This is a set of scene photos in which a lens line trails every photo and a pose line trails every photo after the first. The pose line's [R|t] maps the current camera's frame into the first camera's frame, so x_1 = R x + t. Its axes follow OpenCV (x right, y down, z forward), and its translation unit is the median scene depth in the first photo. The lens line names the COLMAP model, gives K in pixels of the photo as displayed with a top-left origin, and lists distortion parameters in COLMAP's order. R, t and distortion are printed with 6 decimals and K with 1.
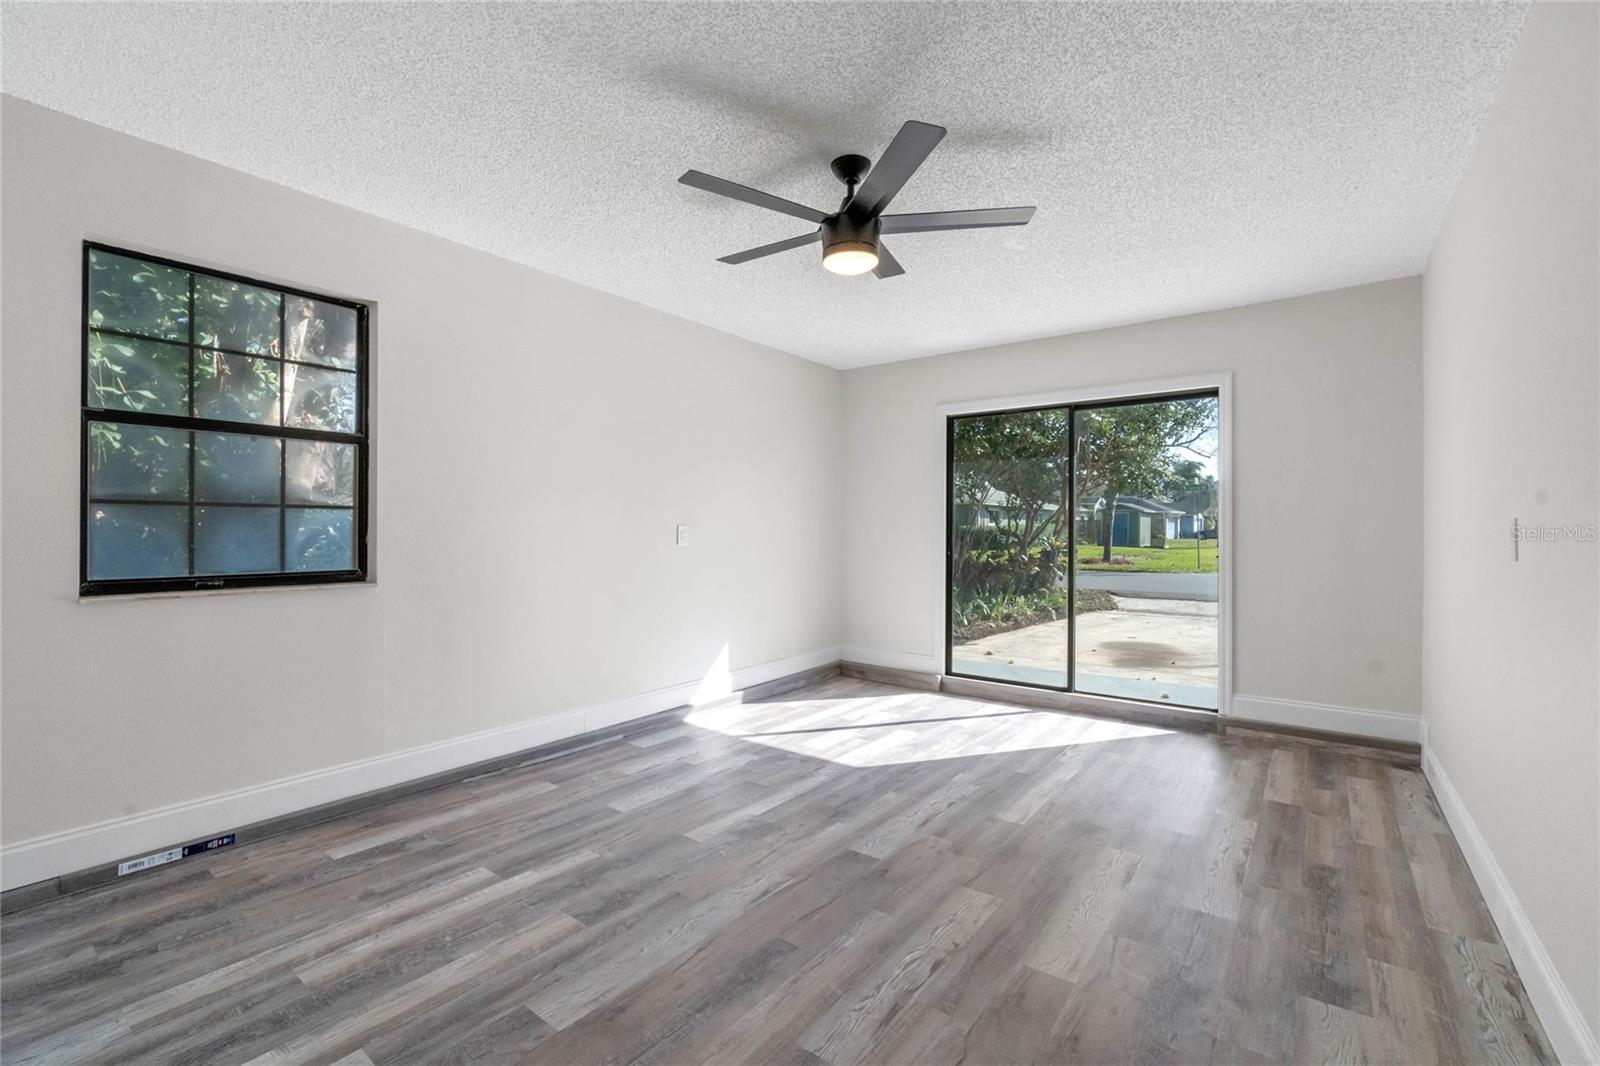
lens RADIAL K [[694.1, 0, 795.7], [0, 694.1, 535.9], [0, 0, 1]] dist [-0.002196, 0.000831]
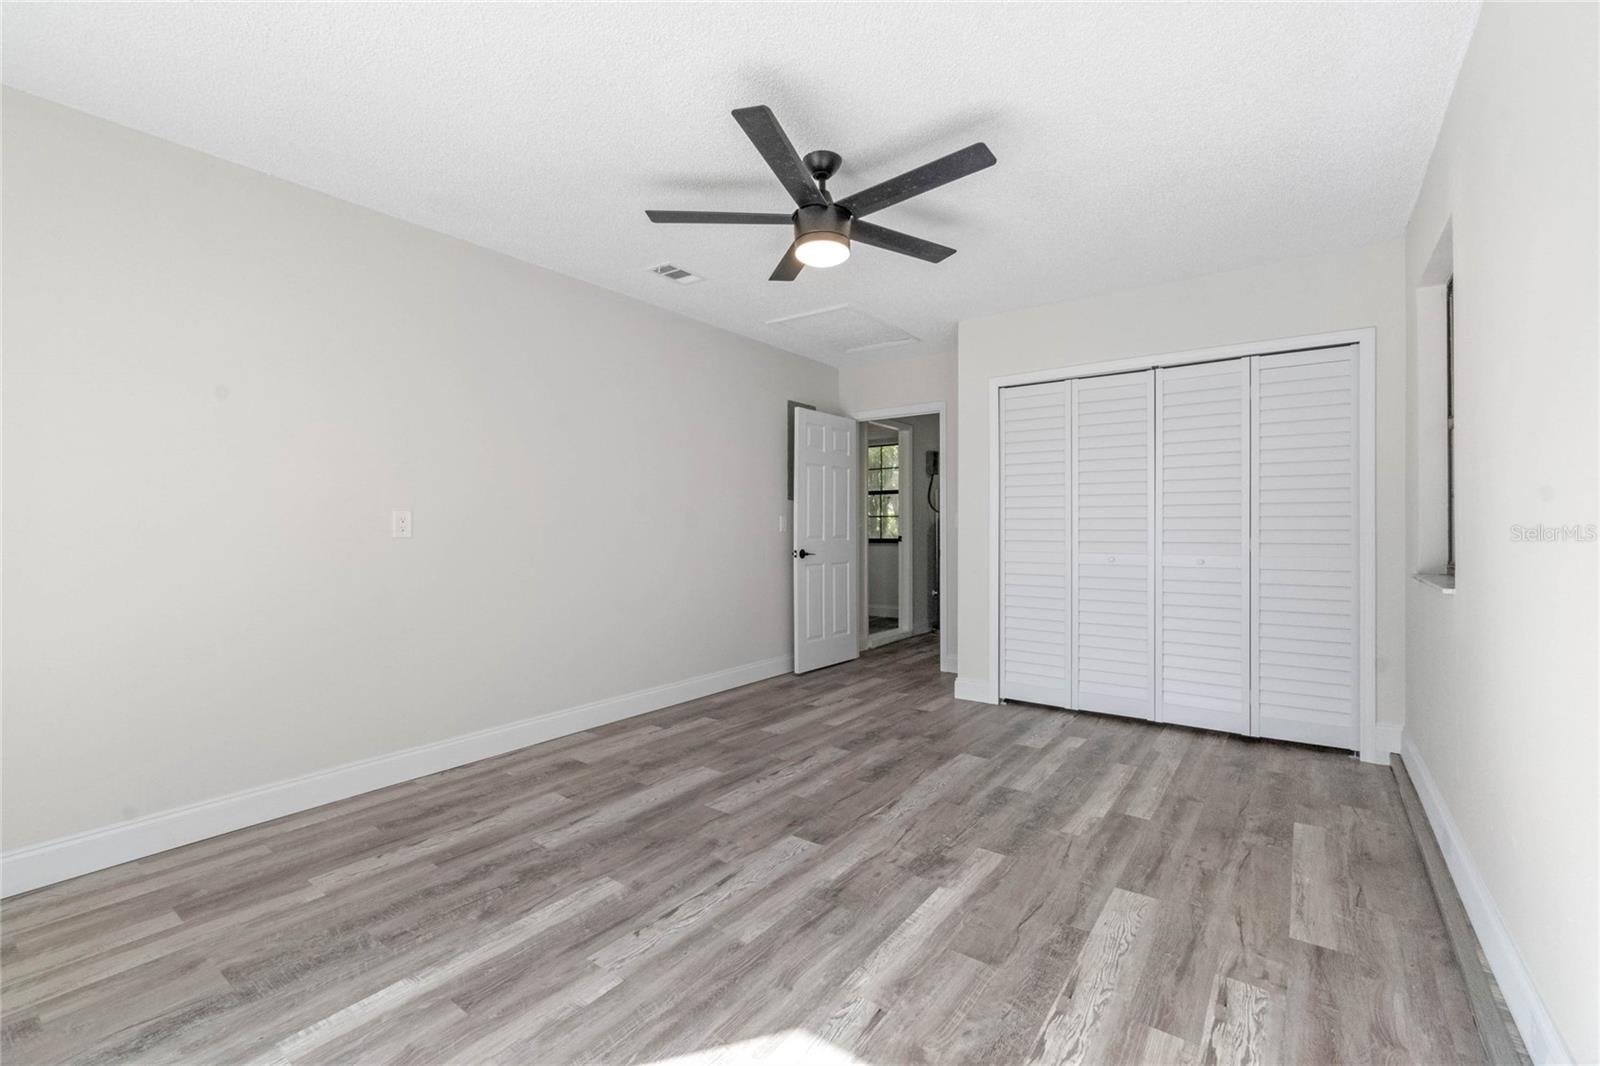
lens RADIAL K [[694.1, 0, 795.7], [0, 694.1, 535.9], [0, 0, 1]] dist [-0.002196, 0.000831]
pose [[-0.999909, -0.004866, -0.012571, 0.130973], [-0.005112, 0.999794, 0.019637, -0.000953], [0.012473, 0.019699, -0.999728, 2.008966]]
